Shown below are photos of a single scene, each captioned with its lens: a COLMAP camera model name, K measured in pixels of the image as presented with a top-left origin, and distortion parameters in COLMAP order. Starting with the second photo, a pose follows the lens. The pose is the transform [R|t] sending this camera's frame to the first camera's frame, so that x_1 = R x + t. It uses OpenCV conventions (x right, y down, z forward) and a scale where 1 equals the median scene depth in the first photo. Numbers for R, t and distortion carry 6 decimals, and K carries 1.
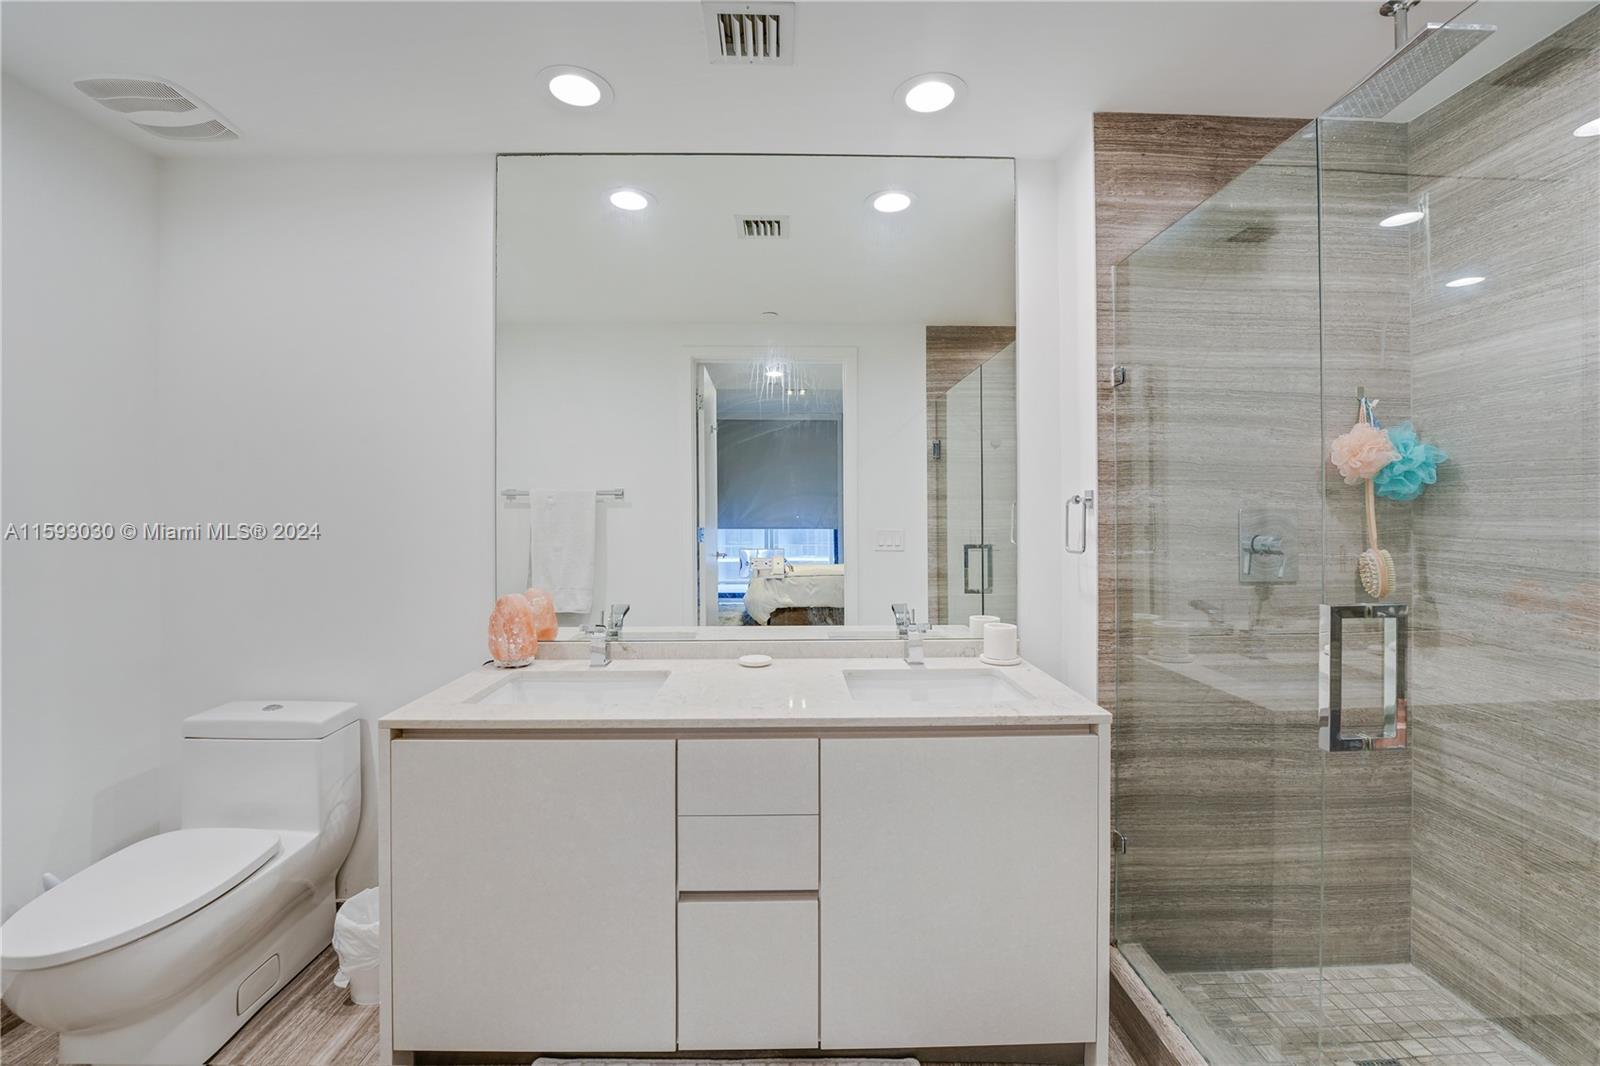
lens RADIAL K [[677.5, 0, 791.3], [0, 677.5, 540.0], [0, 0, 1]] dist [-0.016983, 0.000355]
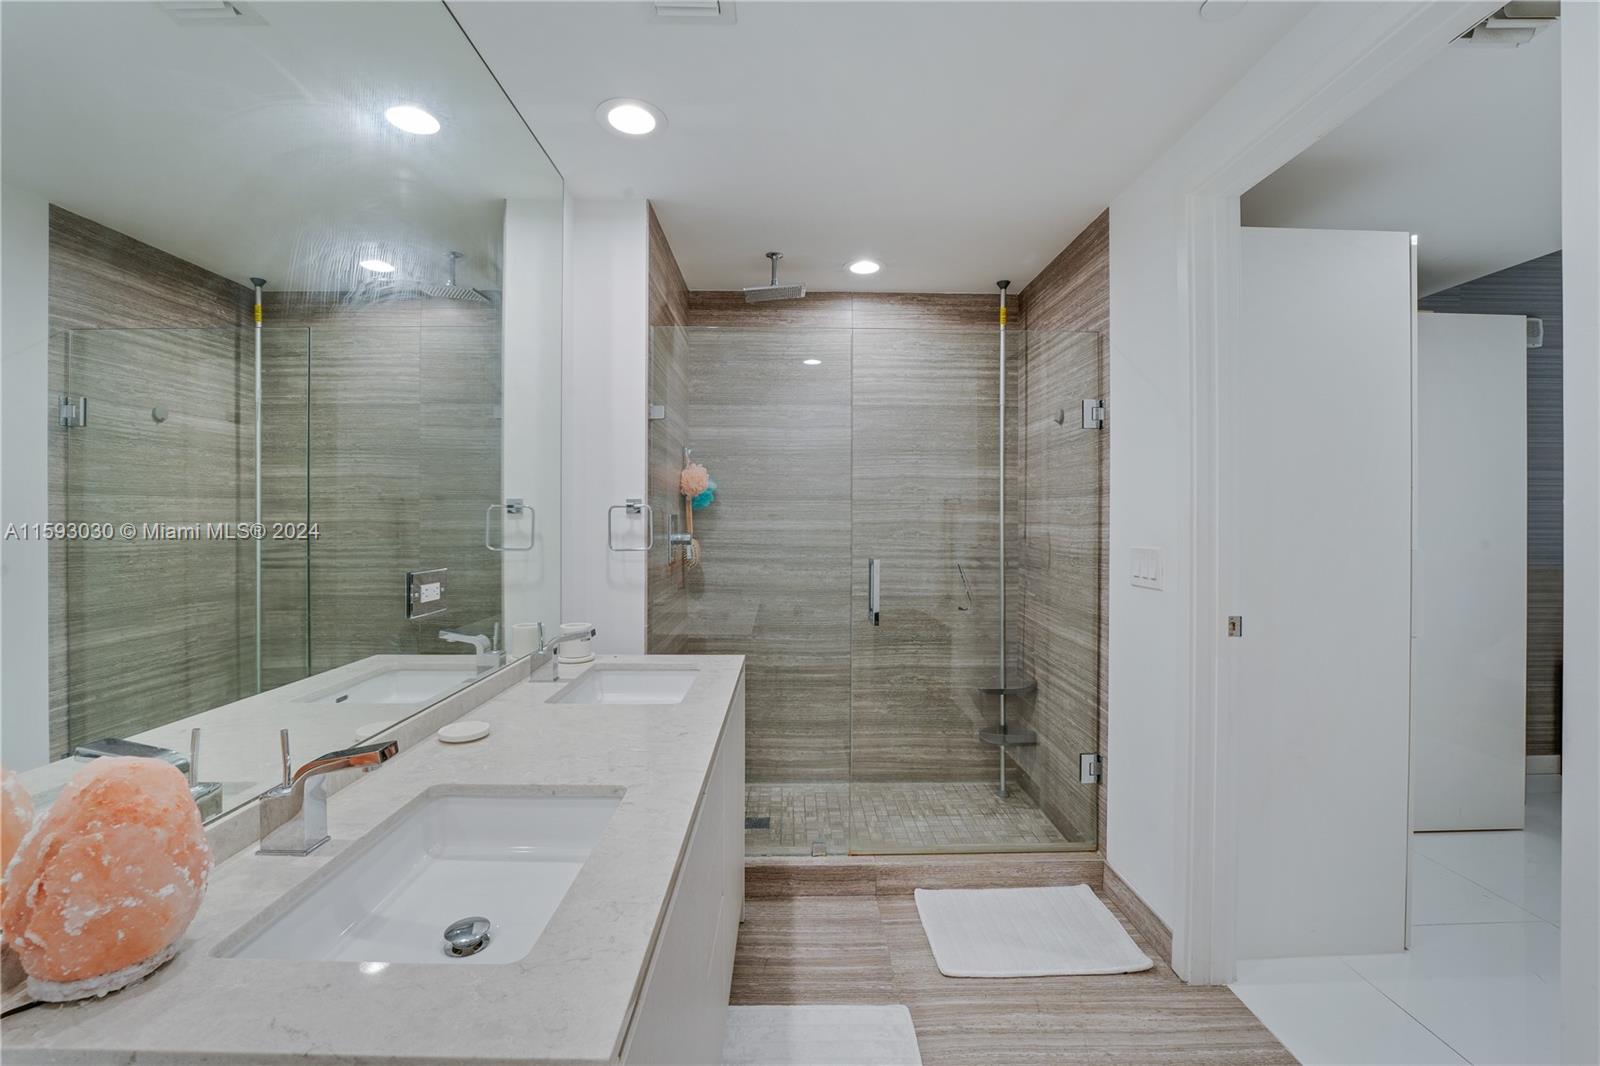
lens RADIAL K [[668.0, 0, 803.5], [0, 668.0, 515.7], [0, 0, 1]] dist [-0.022430, 0.000768]
pose [[-0.004180, 0.002487, 0.999988, -0.463166], [0.035774, 0.999357, -0.002336, -0.017429], [-0.999351, 0.035764, -0.004266, 0.421700]]
